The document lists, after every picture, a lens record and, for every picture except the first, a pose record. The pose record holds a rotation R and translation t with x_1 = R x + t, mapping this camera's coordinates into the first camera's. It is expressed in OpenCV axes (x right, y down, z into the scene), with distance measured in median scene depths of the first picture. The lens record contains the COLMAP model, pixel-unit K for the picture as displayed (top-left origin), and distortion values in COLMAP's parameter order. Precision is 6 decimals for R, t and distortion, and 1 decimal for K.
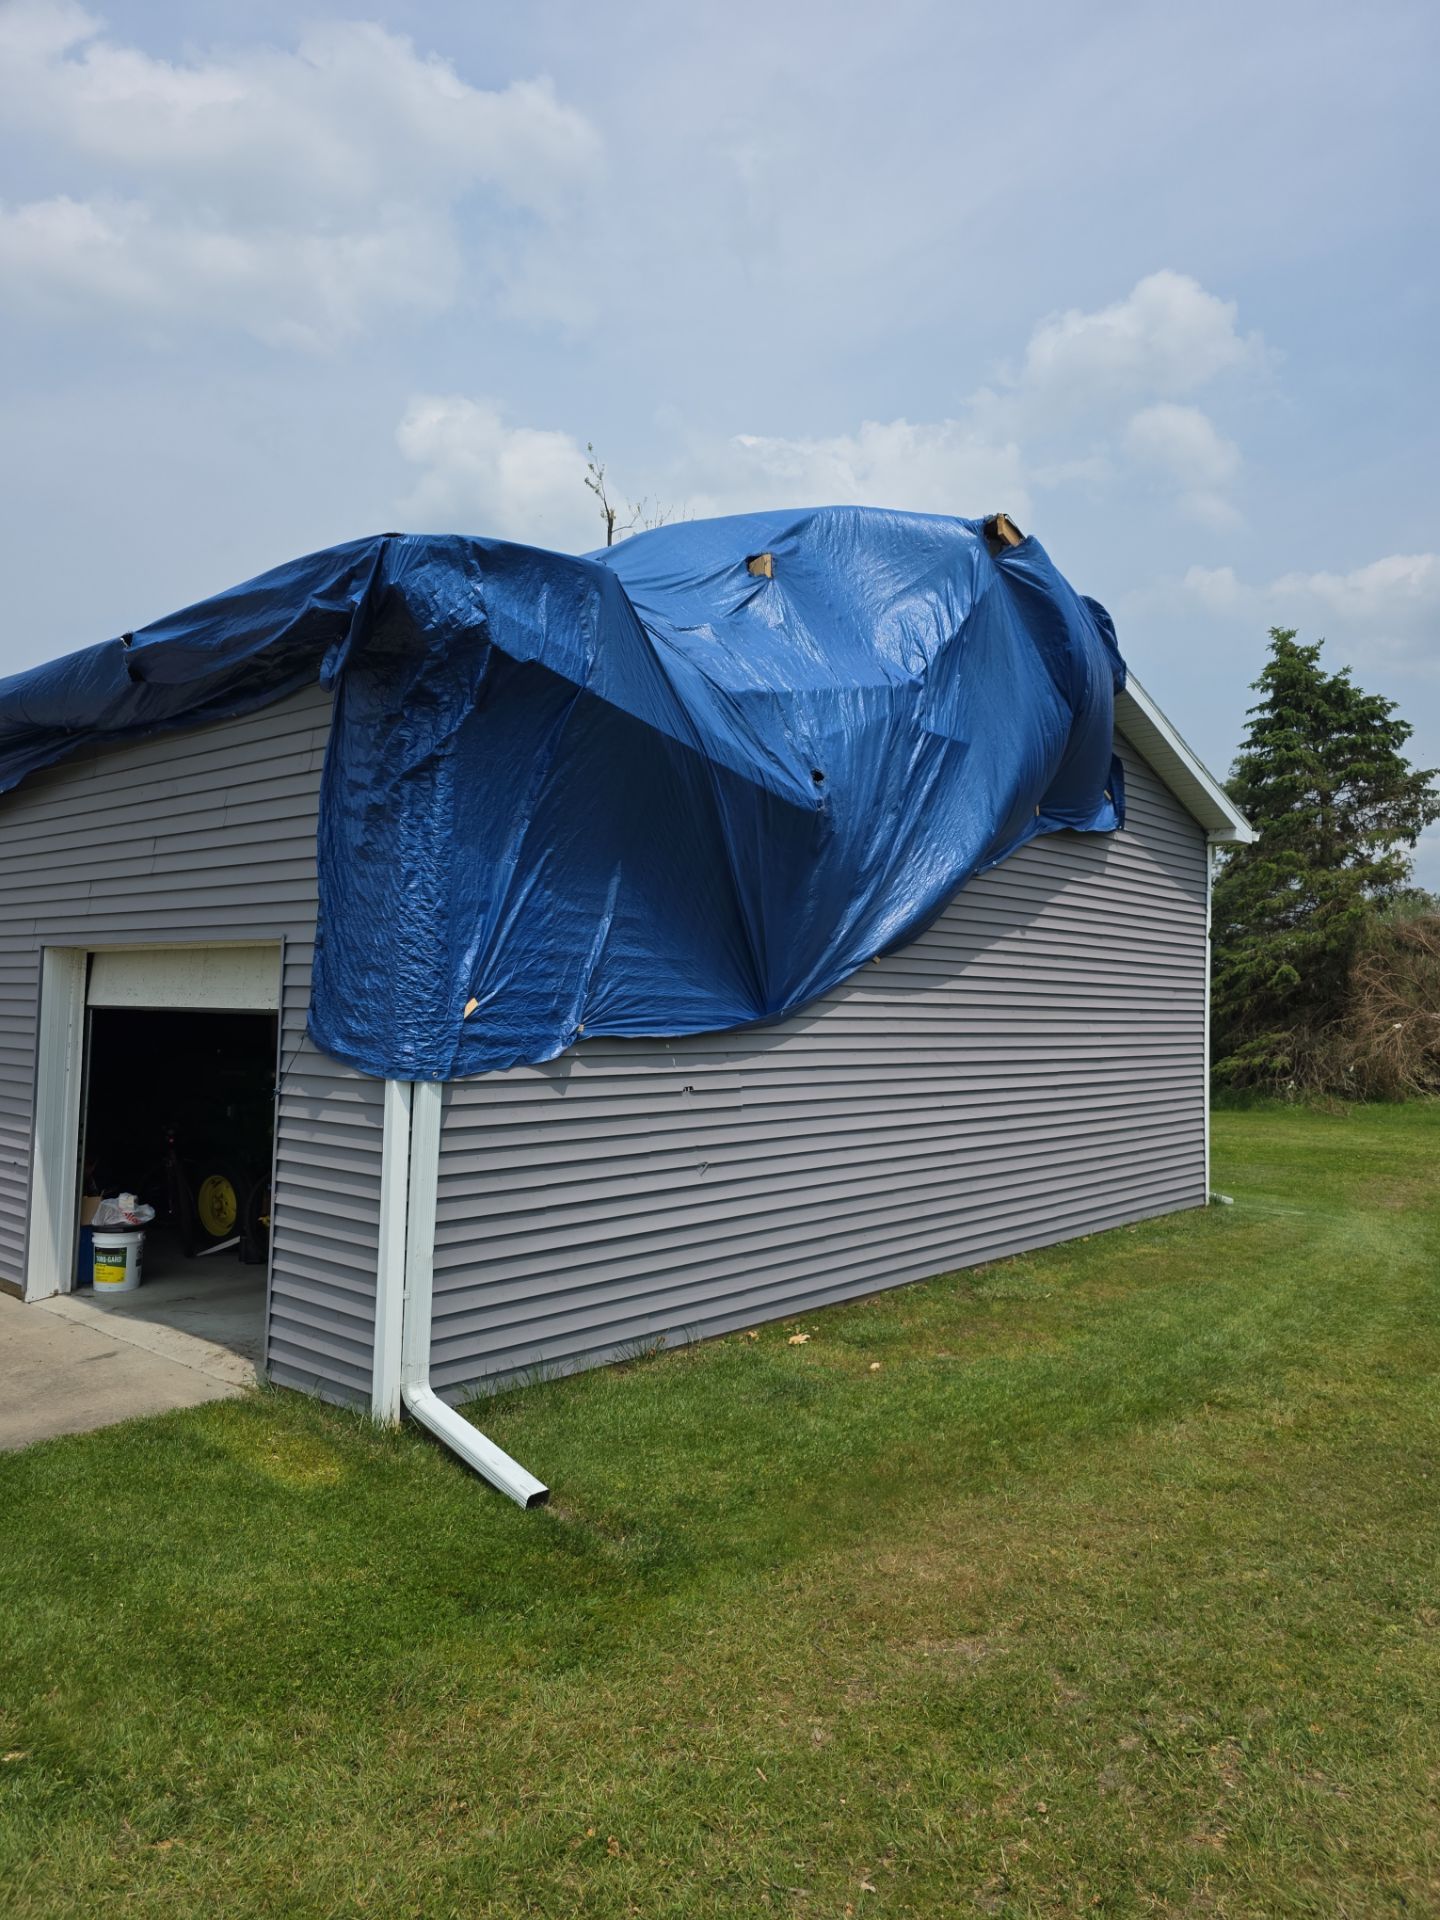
lens RADIAL K [[1307.2, 0, 720.0], [0, 1307.2, 960.0], [0, 0, 1]] dist [0.063645, -0.075067]
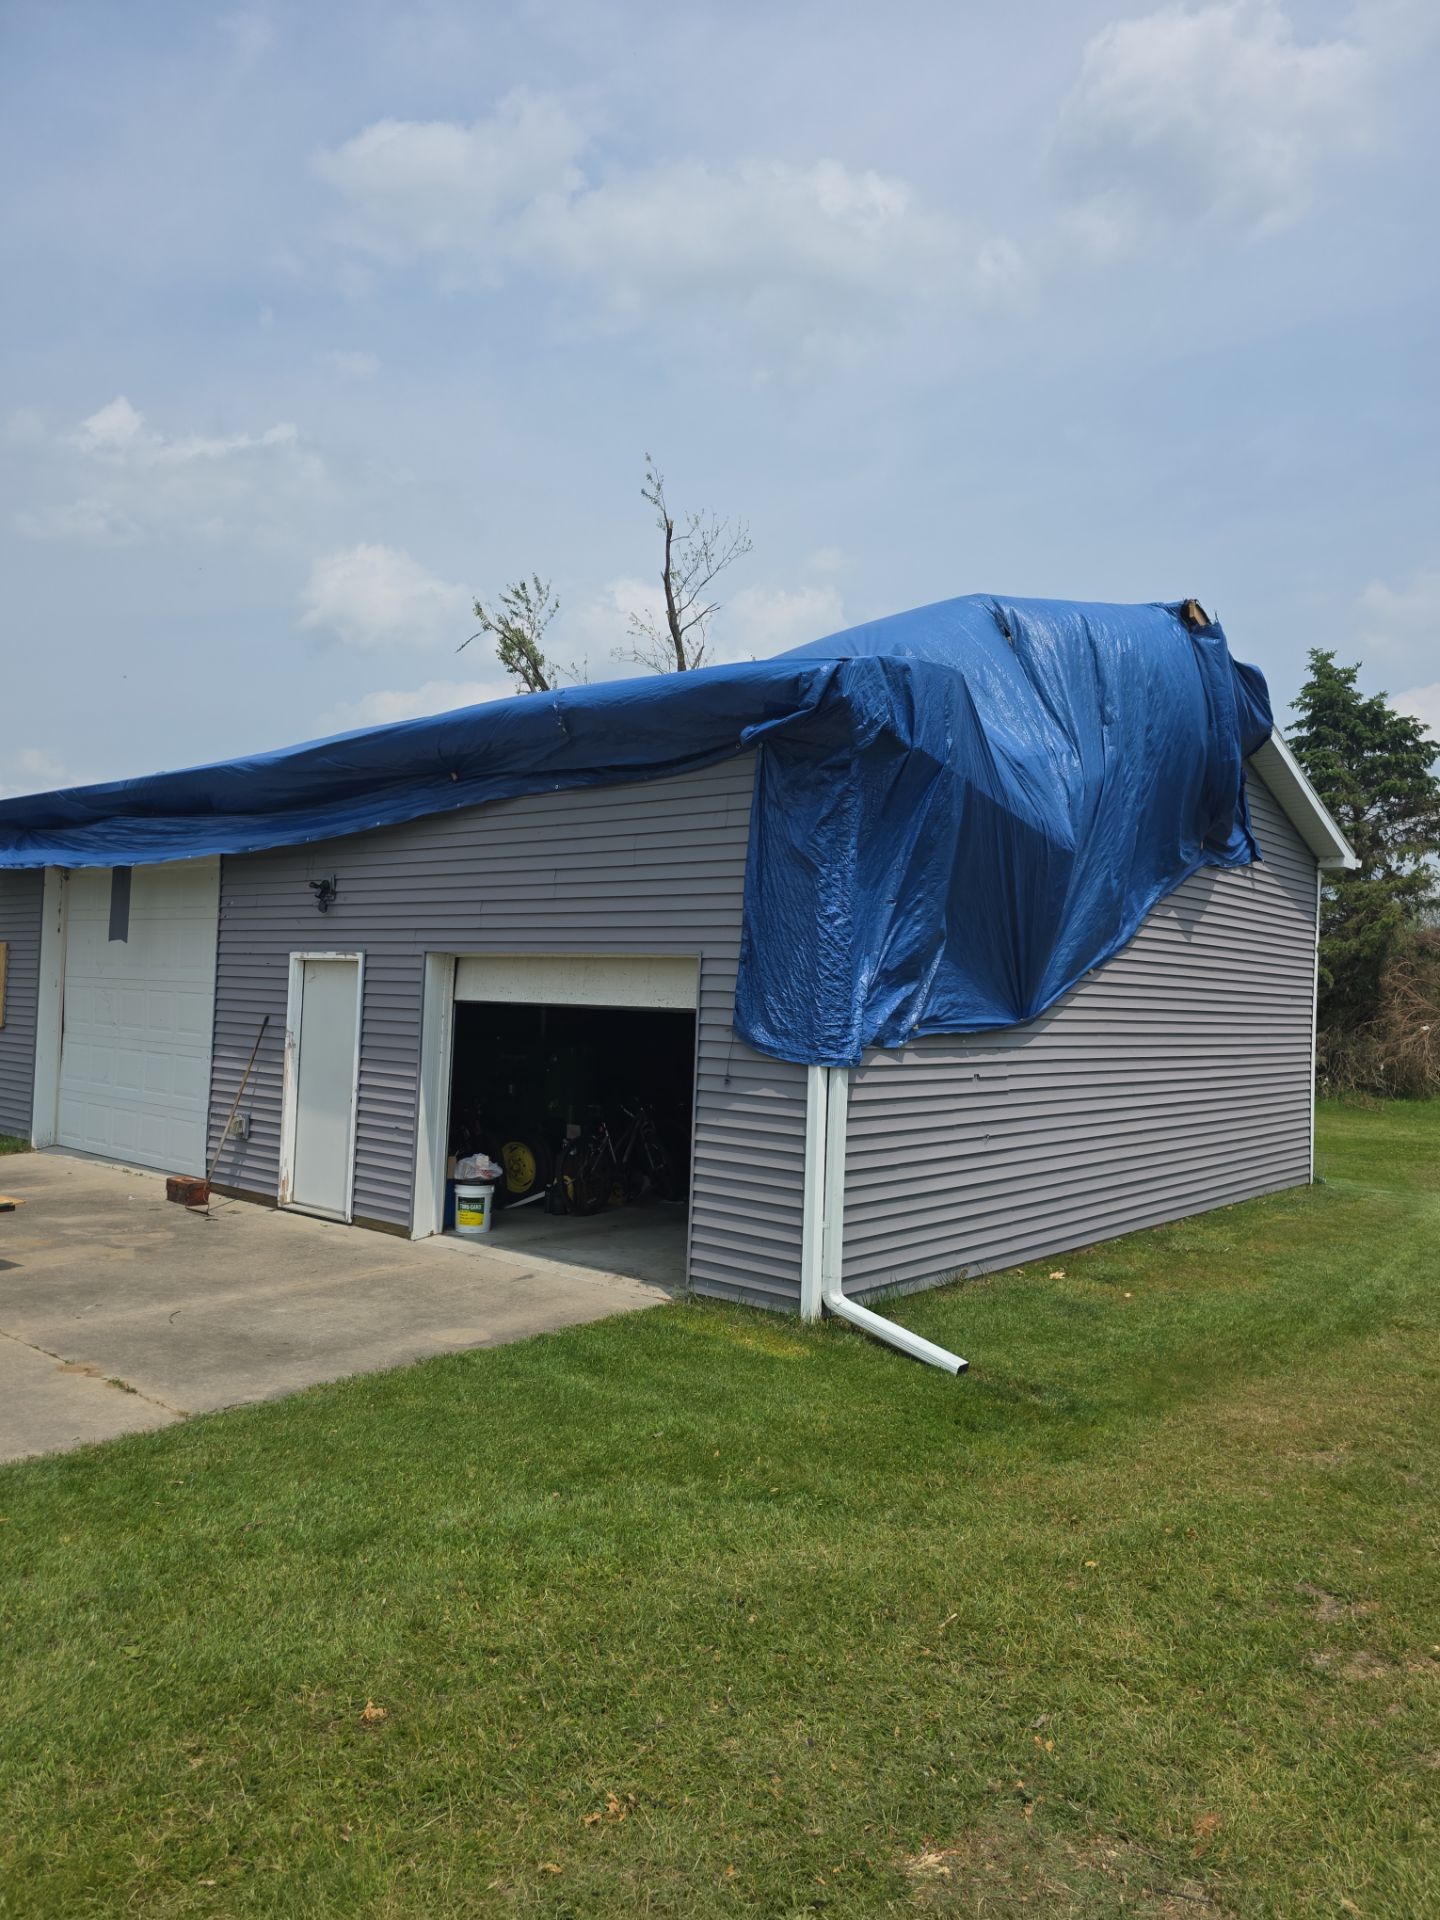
lens RADIAL K [[1315.1, 0, 713.4], [0, 1315.1, 978.9], [0, 0, 1]] dist [0.048487, -0.037682]
pose [[0.999805, 0.014598, 0.013264, -0.253915], [-0.014881, 0.999657, 0.021528, -0.015165], [-0.012945, -0.021721, 0.999680, -0.222690]]
